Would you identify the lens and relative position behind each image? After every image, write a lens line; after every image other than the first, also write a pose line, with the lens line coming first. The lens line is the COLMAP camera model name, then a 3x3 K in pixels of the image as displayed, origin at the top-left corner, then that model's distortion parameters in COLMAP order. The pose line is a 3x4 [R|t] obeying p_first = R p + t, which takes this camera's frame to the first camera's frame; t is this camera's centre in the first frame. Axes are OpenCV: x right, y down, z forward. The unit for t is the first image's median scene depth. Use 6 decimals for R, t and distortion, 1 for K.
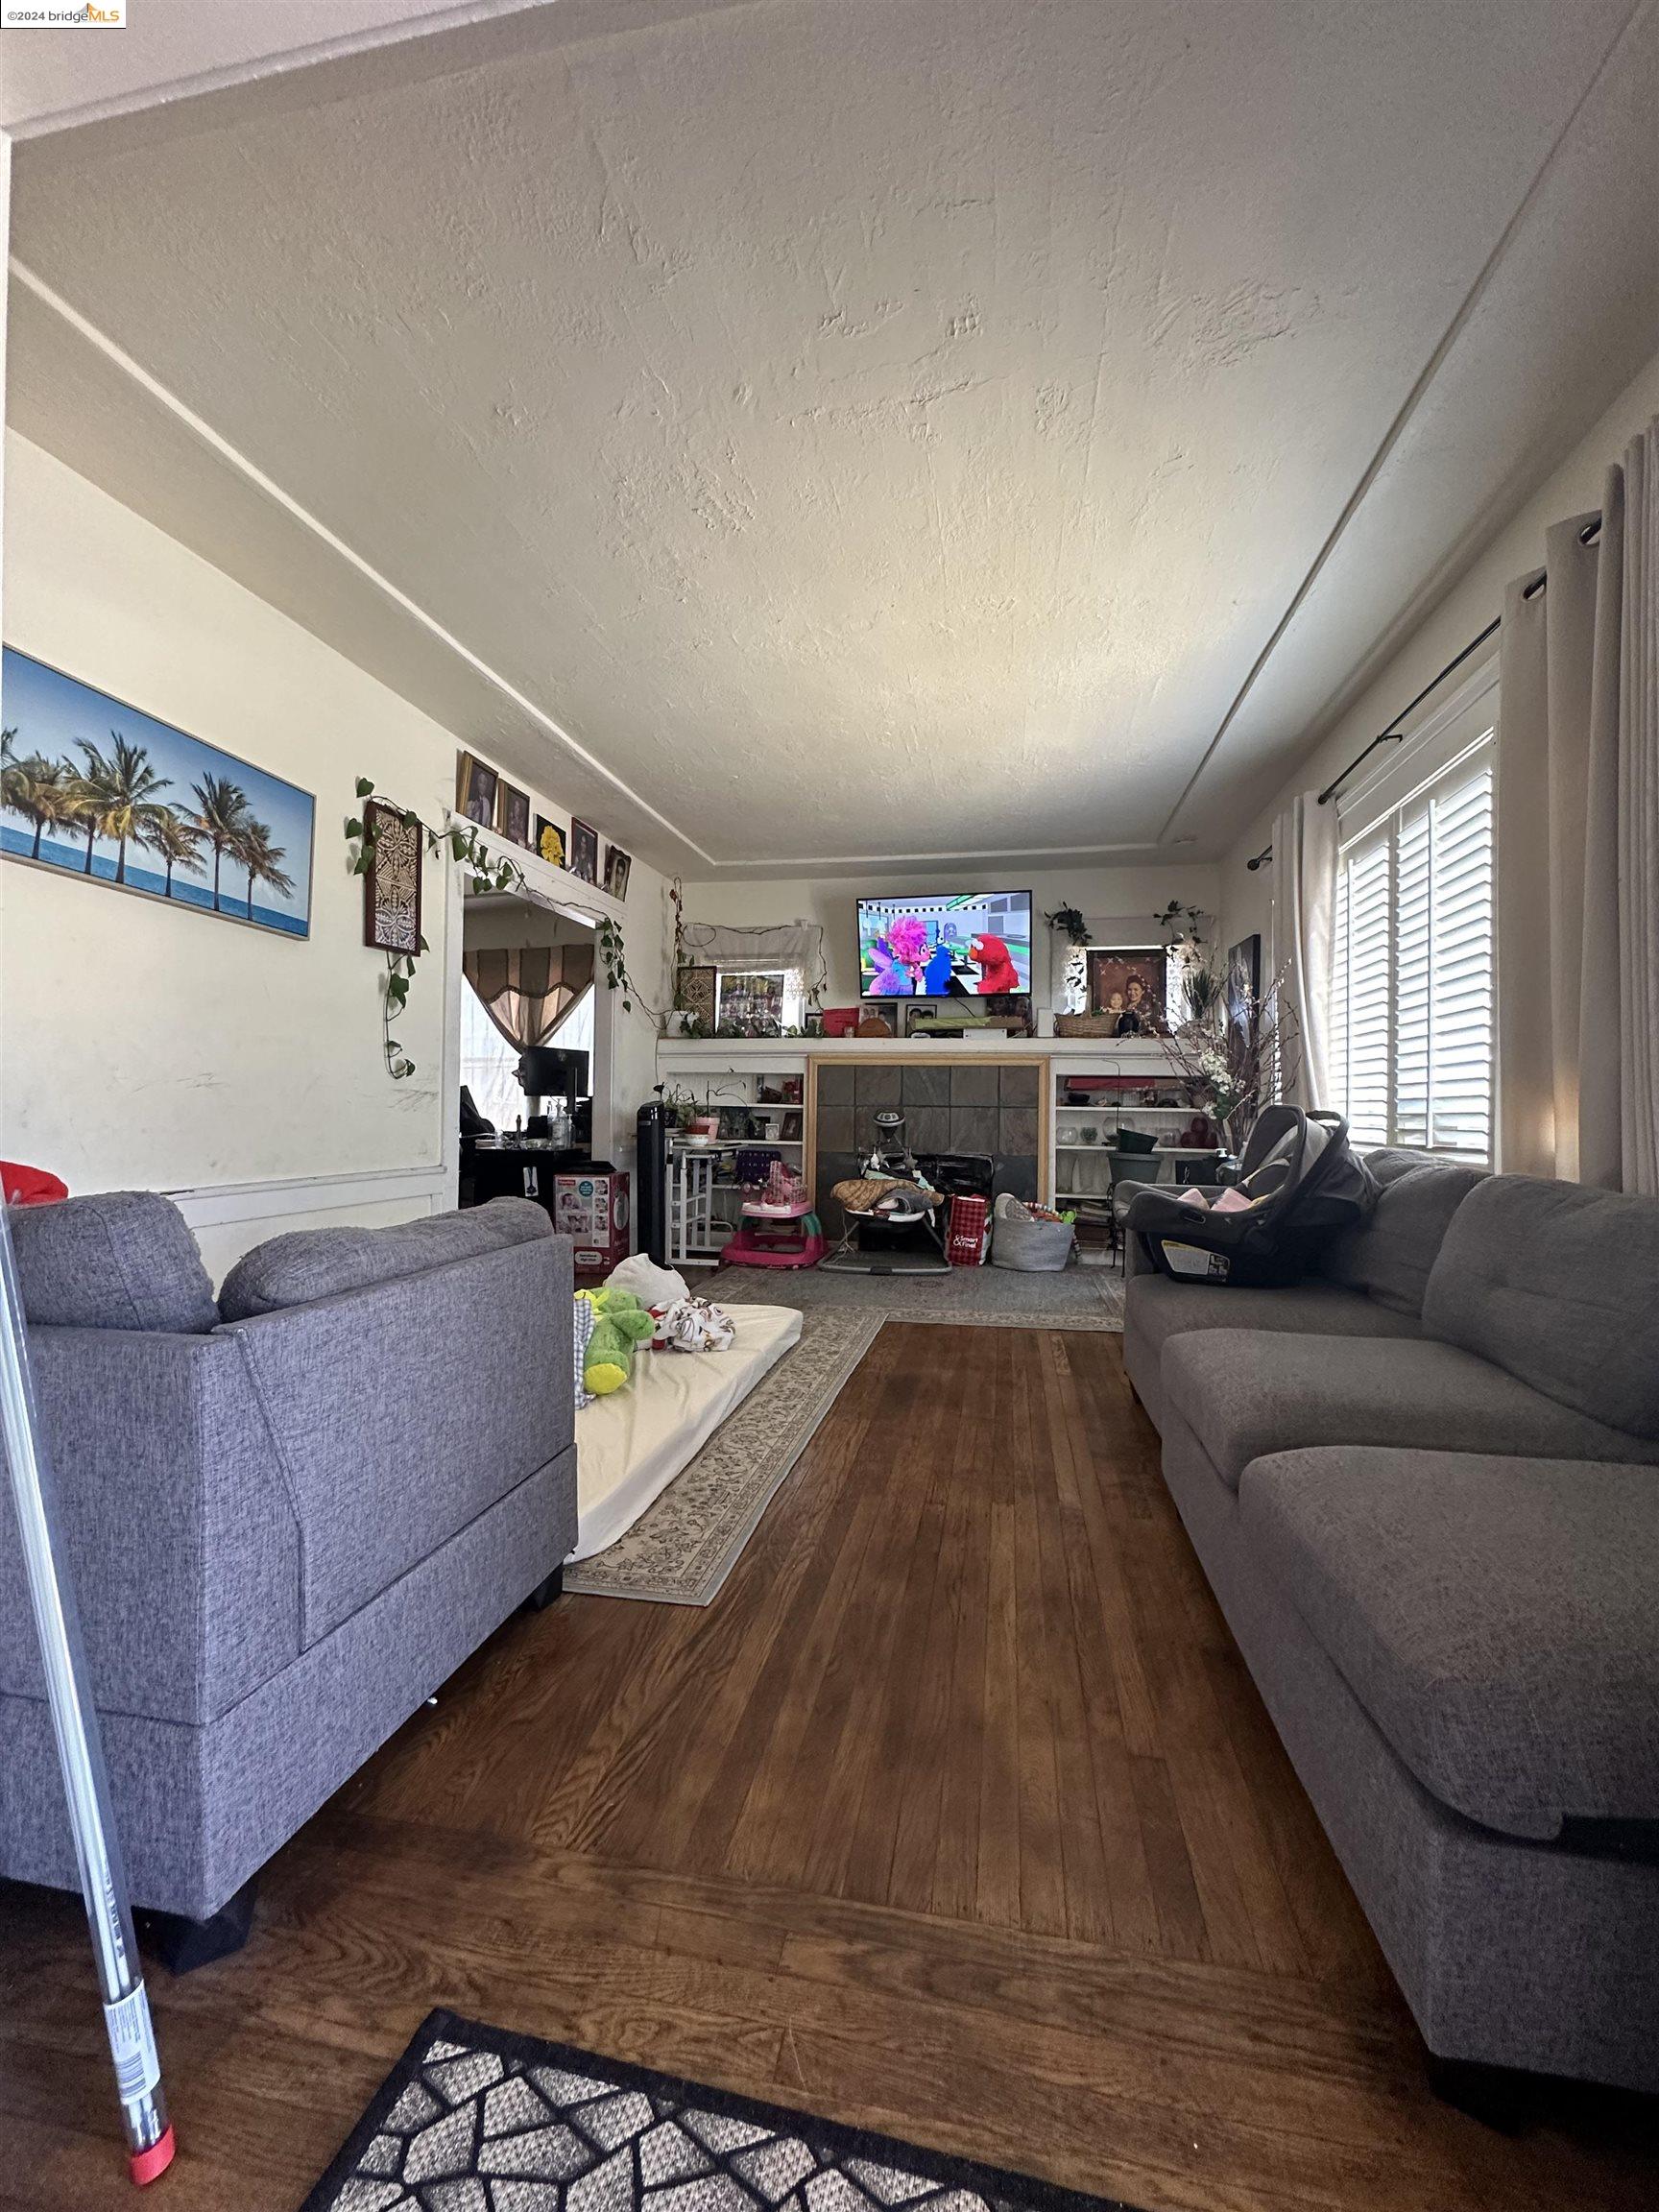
lens RADIAL K [[877.5, 0, 828.6], [0, 877.5, 1107.9], [0, 0, 1]] dist [-0.005492, 0.000199]
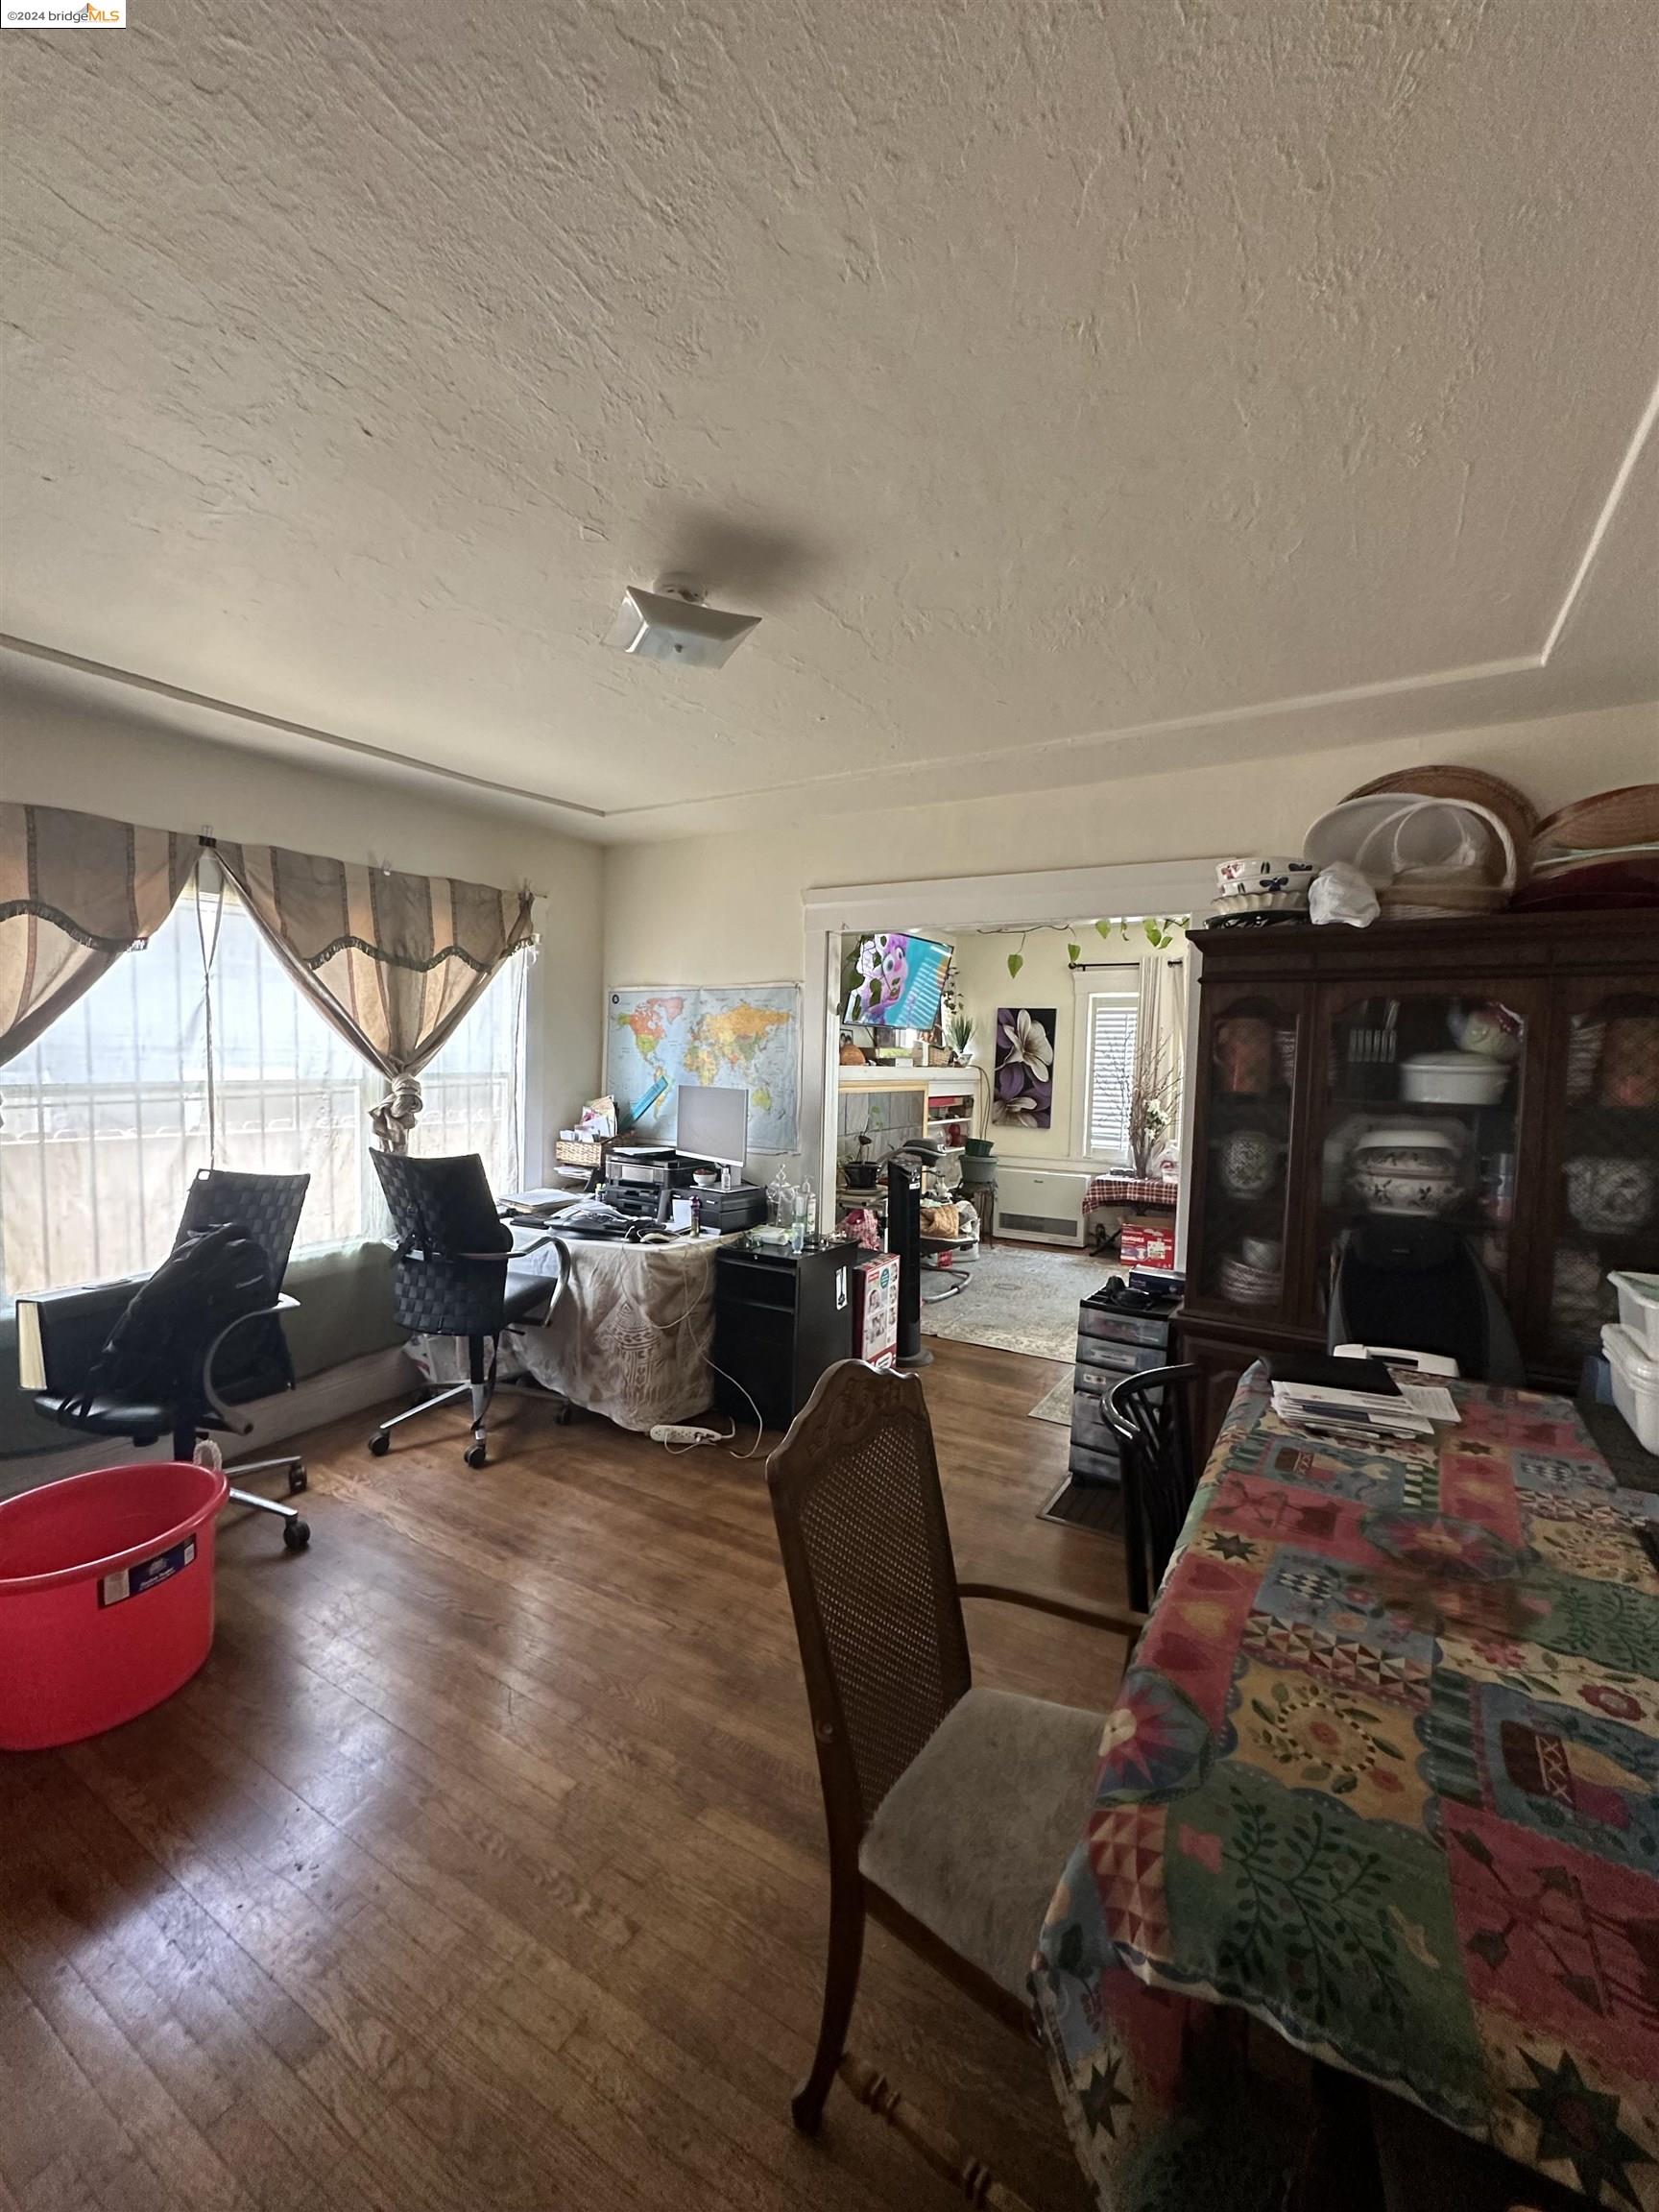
lens RADIAL K [[877.5, 0, 834.1], [0, 877.5, 1103.8], [0, 0, 1]] dist [-0.005492, 0.000199]
pose [[0.337222, -0.051450, 0.940018, -0.743679], [-0.016544, 0.998027, 0.060560, -0.080016], [-0.941280, -0.035974, 0.335706, 0.573372]]
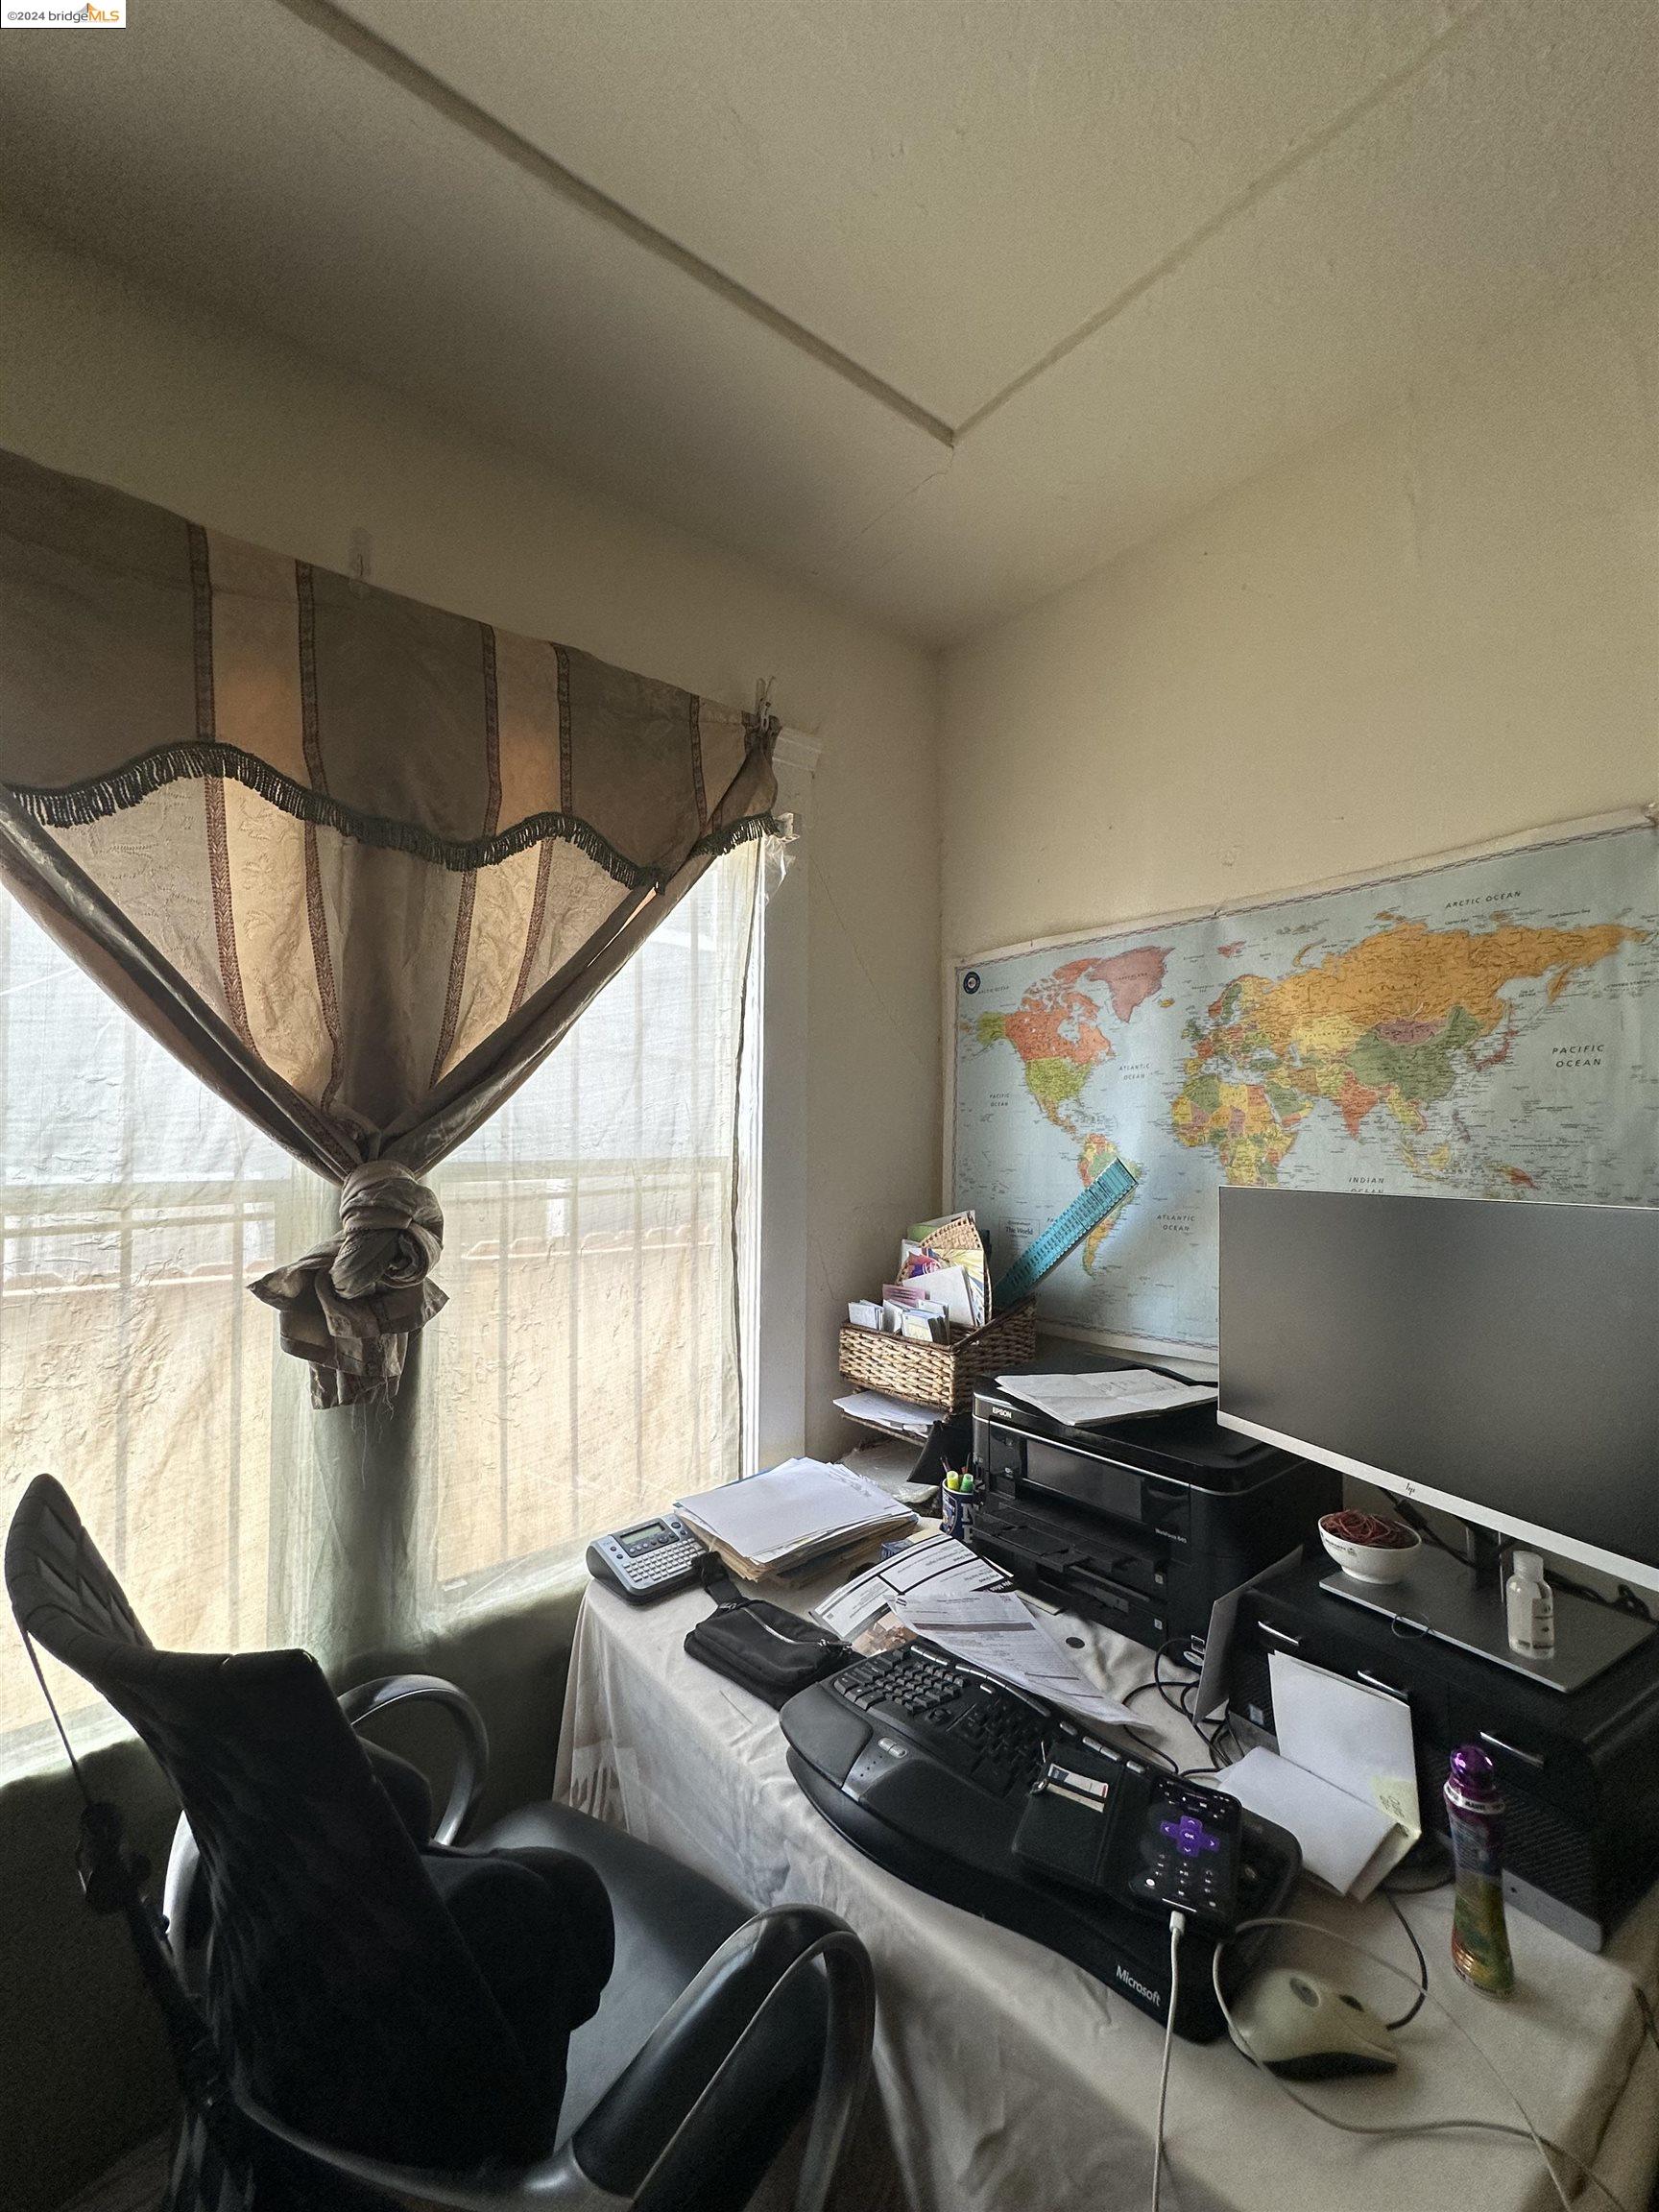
lens RADIAL K [[877.5, 0, 831.3], [0, 877.5, 1103.1], [0, 0, 1]] dist [-0.005492, 0.000199]
pose [[0.634541, 0.025500, 0.772468, -0.416372], [0.010239, 0.999091, -0.041391, -0.065840], [-0.772821, 0.034173, 0.633703, 0.813021]]
